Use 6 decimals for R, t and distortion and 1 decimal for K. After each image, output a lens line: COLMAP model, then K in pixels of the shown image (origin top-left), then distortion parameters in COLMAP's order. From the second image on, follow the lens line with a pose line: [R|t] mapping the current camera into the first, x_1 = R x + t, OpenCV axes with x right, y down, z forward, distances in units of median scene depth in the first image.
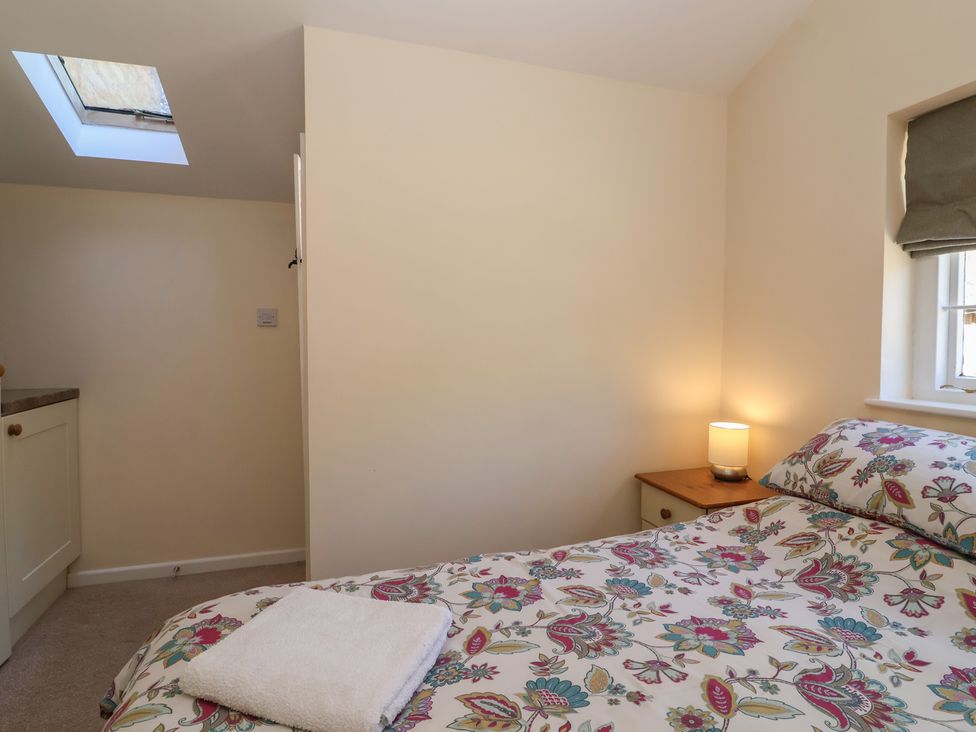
lens RADIAL K [[511.7, 0, 489.9], [0, 511.7, 356.8], [0, 0, 1]] dist [-0.000943, -0.009890]
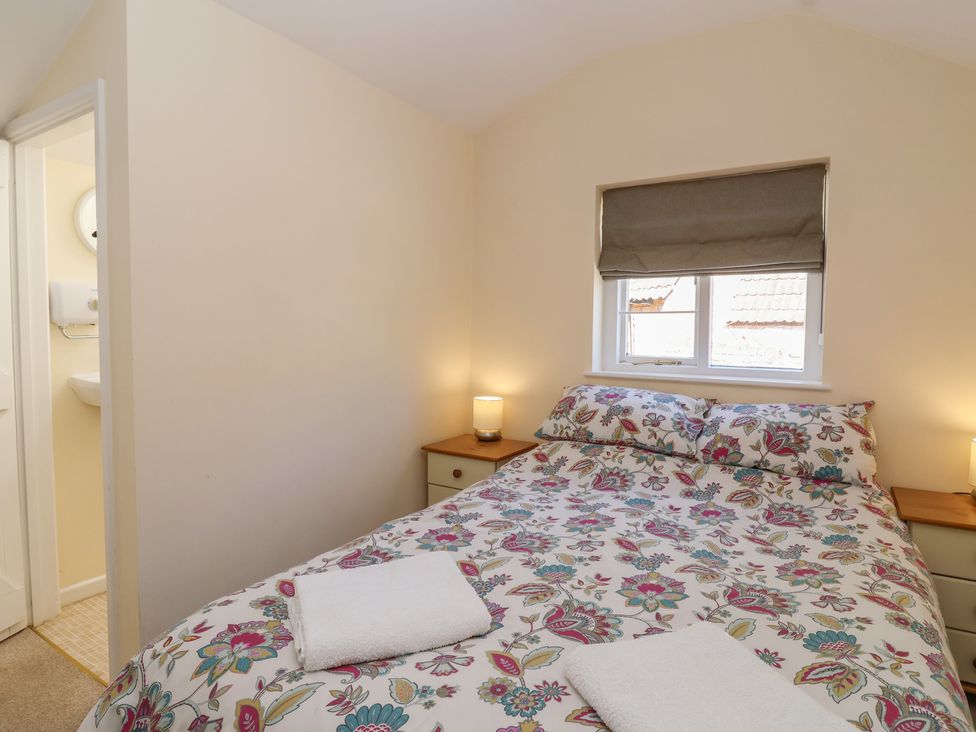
lens RADIAL K [[522.5, 0, 491.0], [0, 522.5, 351.3], [0, 0, 1]] dist [-0.004245, -0.001333]
pose [[0.782625, -0.022190, 0.622098, -0.573075], [0.013163, 0.999731, 0.019100, -0.014220], [-0.622354, -0.006759, 0.782706, -0.050460]]
